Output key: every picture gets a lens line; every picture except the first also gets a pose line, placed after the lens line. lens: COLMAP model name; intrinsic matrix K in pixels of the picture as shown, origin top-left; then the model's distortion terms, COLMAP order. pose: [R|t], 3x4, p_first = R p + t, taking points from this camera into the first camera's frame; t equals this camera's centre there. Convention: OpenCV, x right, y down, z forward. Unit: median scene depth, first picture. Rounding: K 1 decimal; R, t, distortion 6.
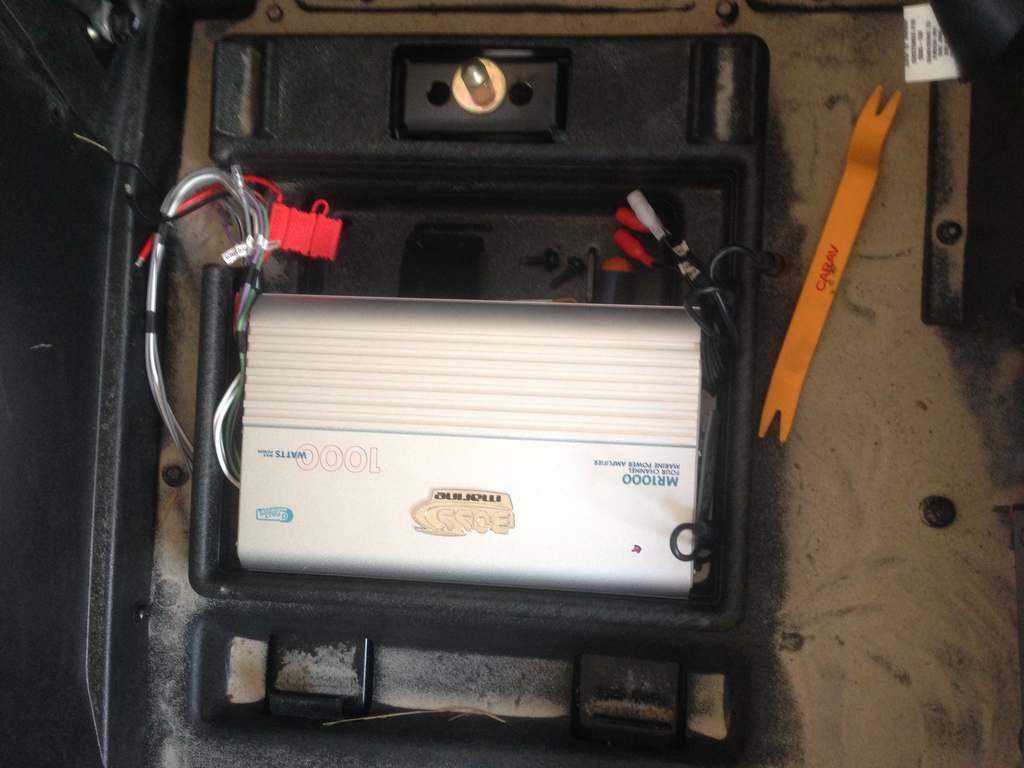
lens RADIAL K [[962.6, 0, 512.0], [0, 962.6, 384.0], [0, 0, 1]] dist [0.095890, -0.001346]
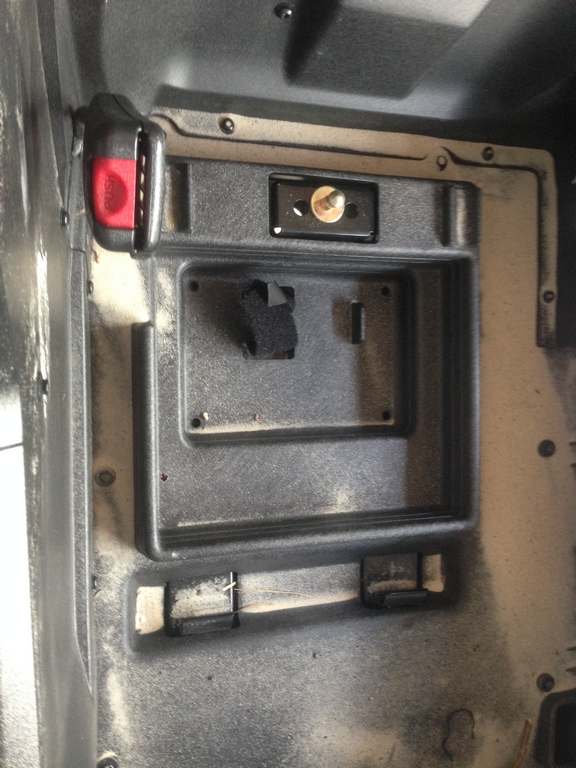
lens RADIAL K [[742.6, 0, 288.0], [0, 742.6, 384.0], [0, 0, 1]] dist [0.134308, 0.002663]
pose [[0.887235, -0.064162, 0.456834, -0.596062], [0.034584, 0.996745, 0.072826, -0.103990], [-0.460020, -0.048814, 0.886566, -0.029810]]
